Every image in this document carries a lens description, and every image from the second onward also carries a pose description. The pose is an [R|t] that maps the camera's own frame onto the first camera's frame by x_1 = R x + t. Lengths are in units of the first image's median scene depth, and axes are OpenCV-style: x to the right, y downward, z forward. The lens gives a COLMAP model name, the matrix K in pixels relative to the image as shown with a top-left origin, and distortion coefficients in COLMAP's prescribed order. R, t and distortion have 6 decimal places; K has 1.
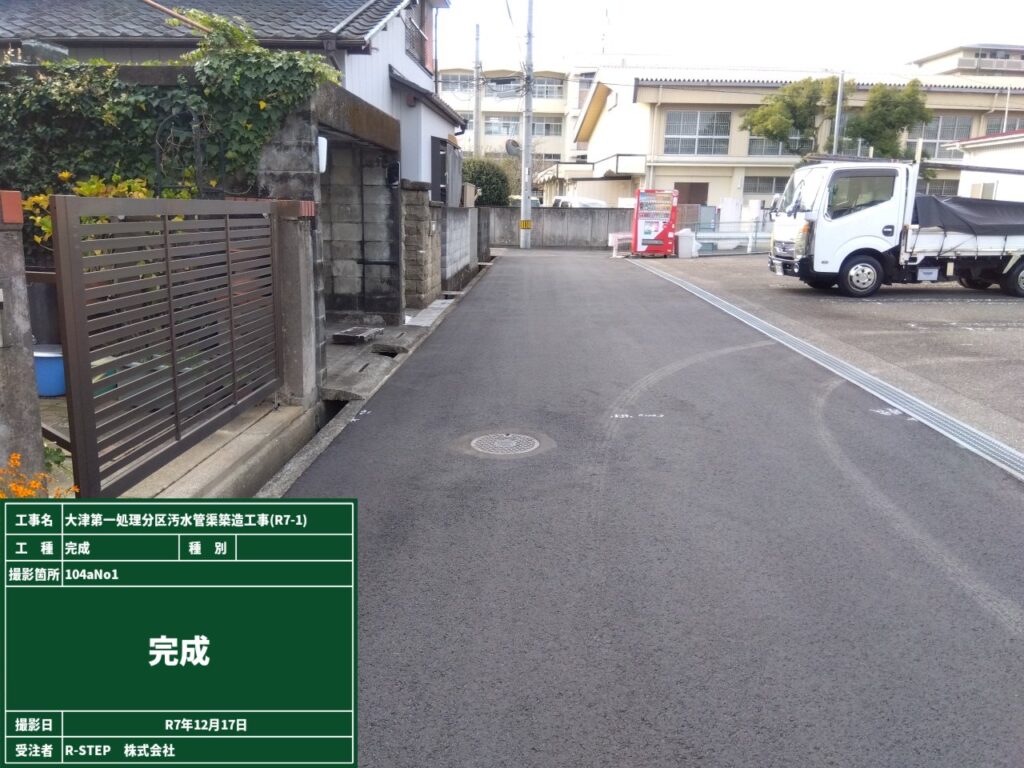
lens RADIAL K [[764.6, 0, 532.2], [0, 764.6, 378.5], [0, 0, 1]] dist [0.119107, -0.174638]
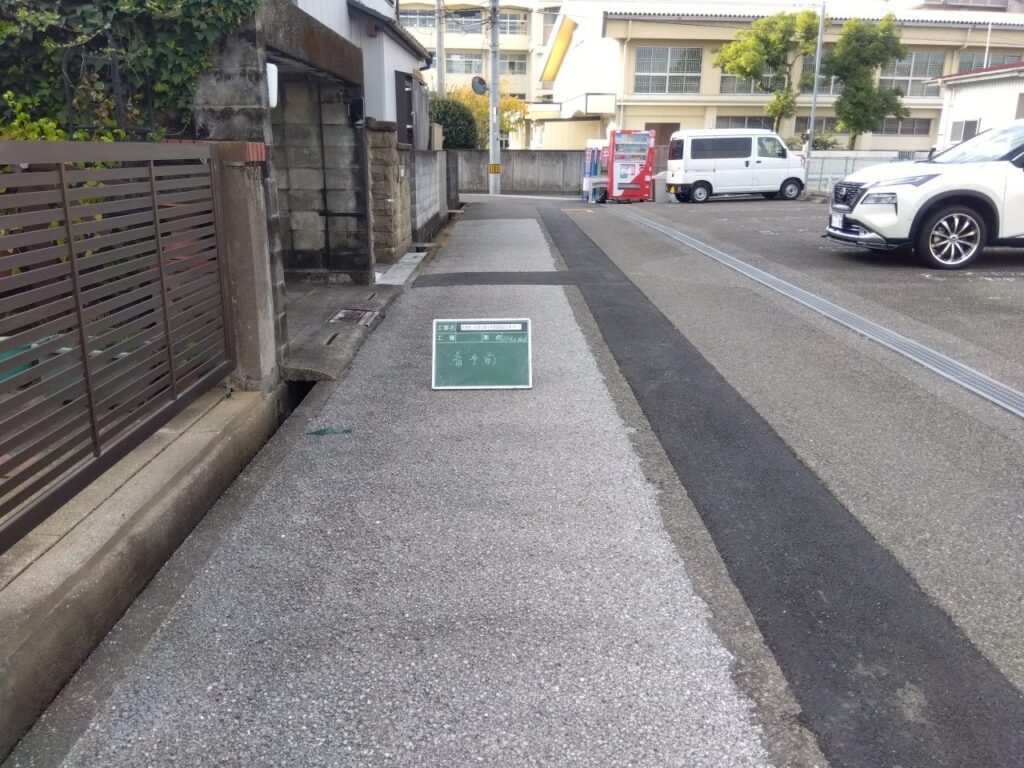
lens RADIAL K [[764.6, 0, 532.2], [0, 764.6, 378.5], [0, 0, 1]] dist [0.119107, -0.174638]
pose [[0.998977, -0.019949, 0.040584, -0.014030], [0.017113, 0.997465, 0.069075, -0.012245], [-0.041859, -0.068310, 0.996786, 0.057506]]
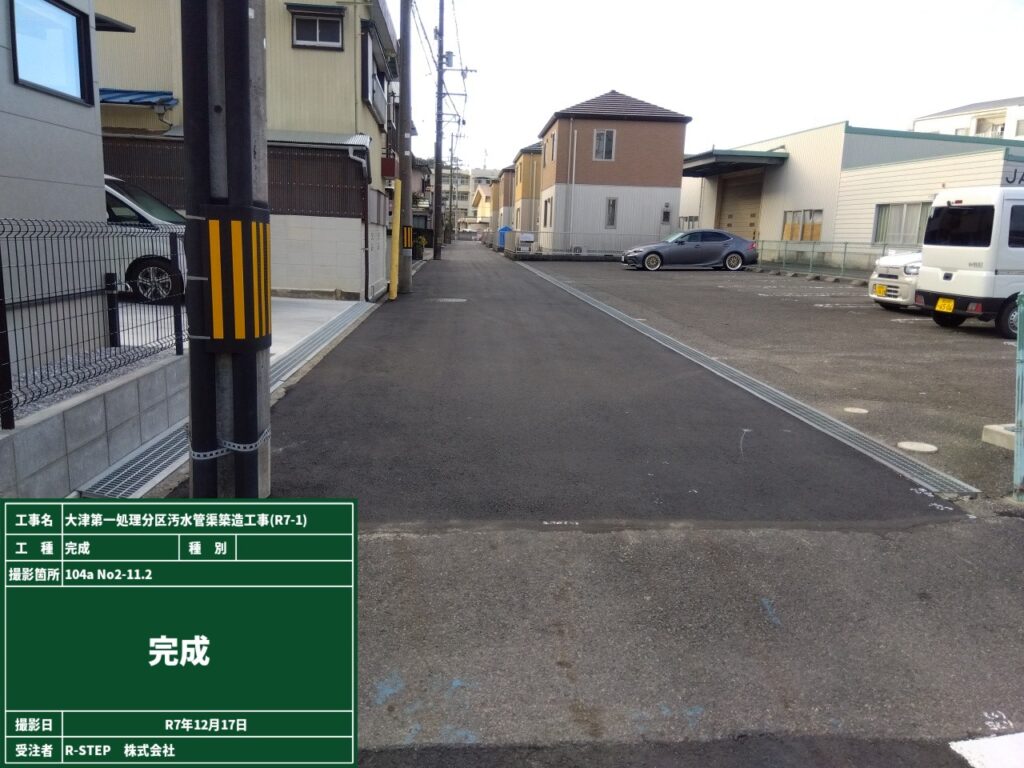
lens RADIAL K [[764.6, 0, 532.2], [0, 764.6, 378.5], [0, 0, 1]] dist [0.119107, -0.174638]
pose [[0.994153, -0.007496, 0.107716, -0.162477], [0.010628, 0.999536, -0.028536, 2.093851], [-0.107452, 0.029514, 0.993772, -9.503652]]
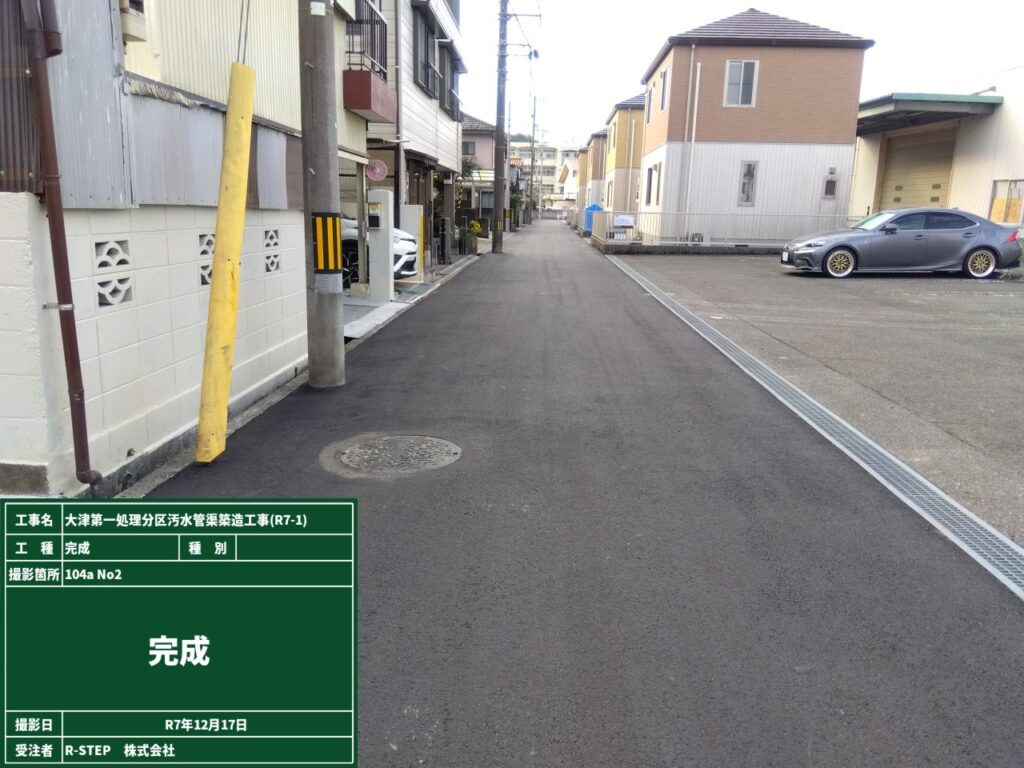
lens RADIAL K [[764.6, 0, 532.2], [0, 764.6, 378.5], [0, 0, 1]] dist [0.119107, -0.174638]
pose [[0.999961, 0.008073, -0.003611, -0.083667], [-0.008073, 0.999967, -0.000043, 1.858655], [0.003611, 0.000073, 0.999993, -8.505422]]
